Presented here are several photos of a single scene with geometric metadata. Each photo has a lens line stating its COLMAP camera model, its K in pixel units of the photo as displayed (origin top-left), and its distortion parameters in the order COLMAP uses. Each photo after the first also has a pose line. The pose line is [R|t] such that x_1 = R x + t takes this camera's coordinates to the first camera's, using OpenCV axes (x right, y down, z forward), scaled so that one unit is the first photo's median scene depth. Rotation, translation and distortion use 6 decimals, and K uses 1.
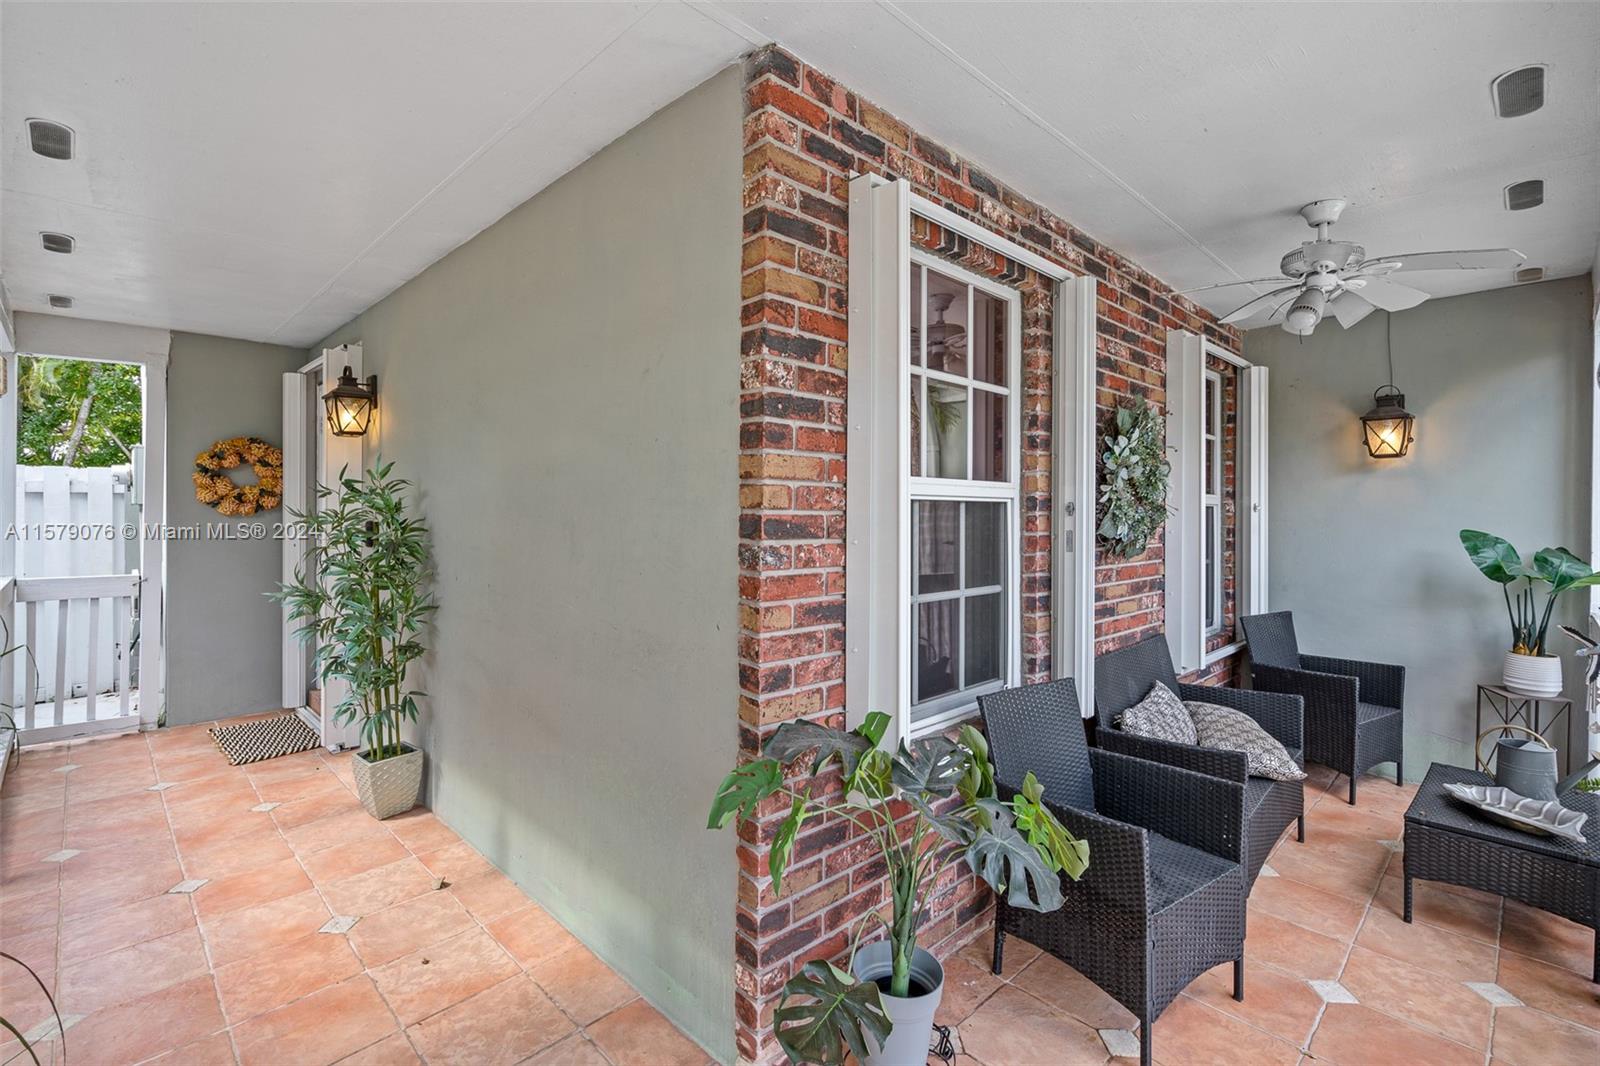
lens RADIAL K [[727.8, 0, 798.1], [0, 727.8, 518.0], [0, 0, 1]] dist [-0.006633, 0.003129]
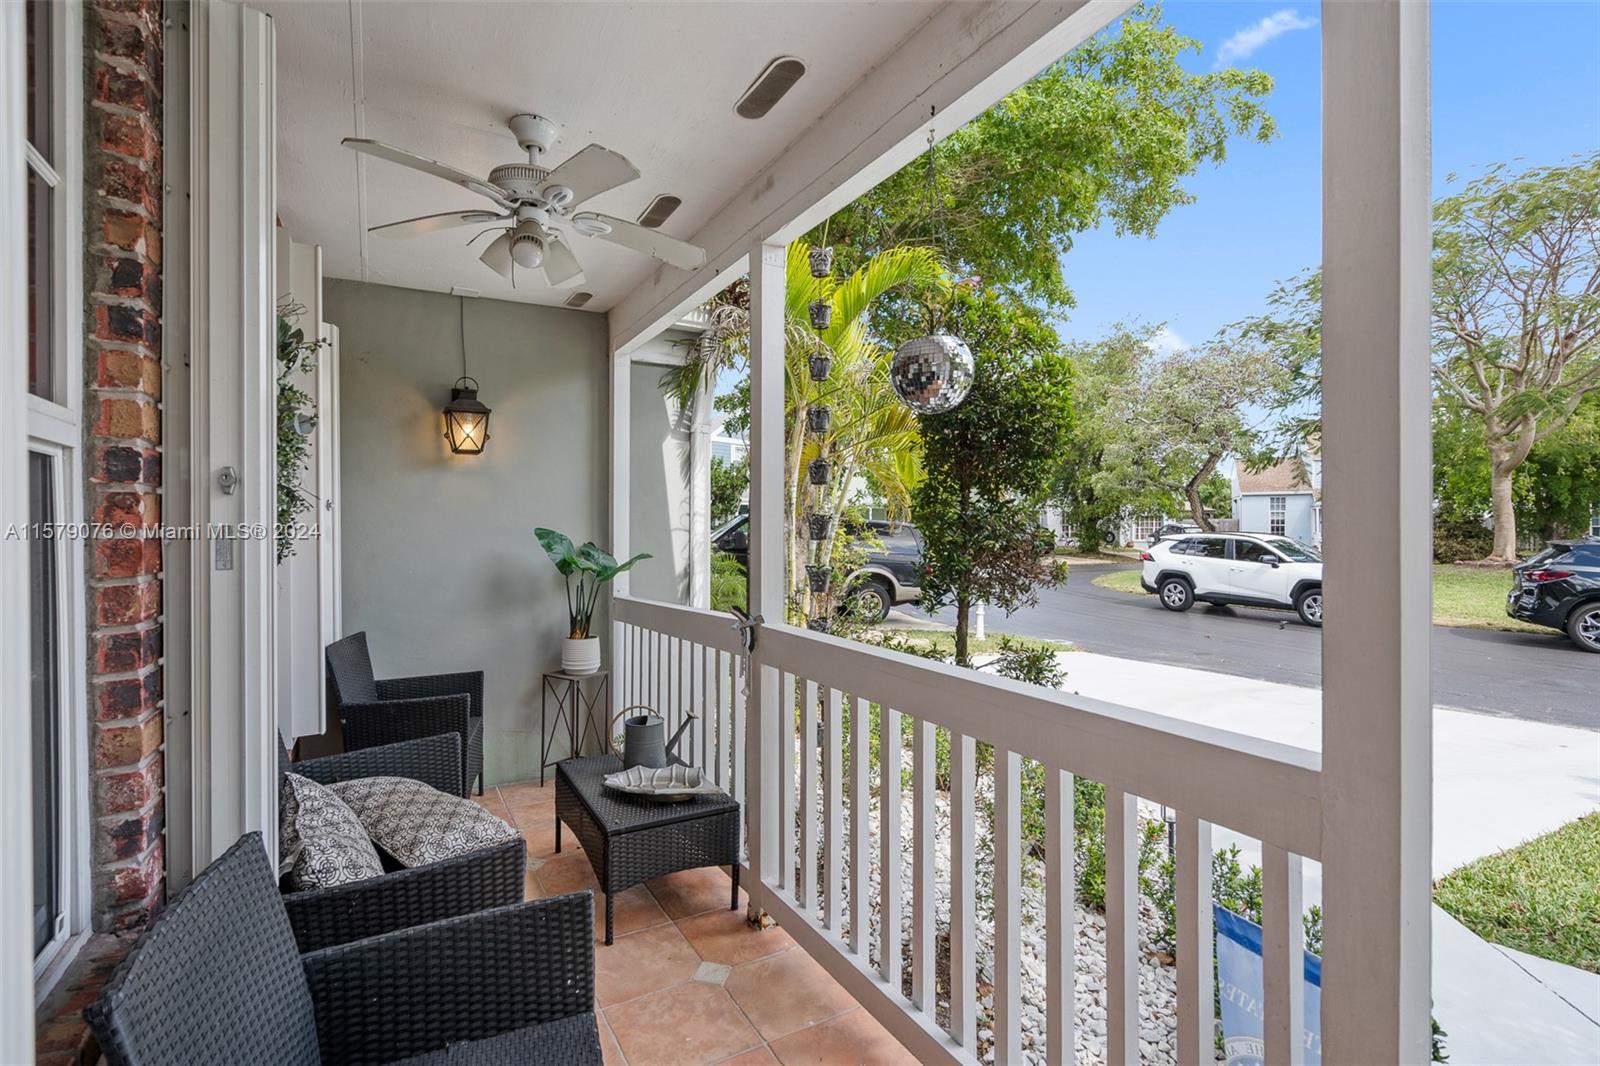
lens RADIAL K [[727.8, 0, 799.1], [0, 727.8, 525.1], [0, 0, 1]] dist [-0.006633, 0.003129]
pose [[0.253647, -0.005285, 0.967282, 0.005310], [0.014063, 0.999900, 0.001776, 0.016161], [-0.967195, 0.013152, 0.253696, 0.385945]]
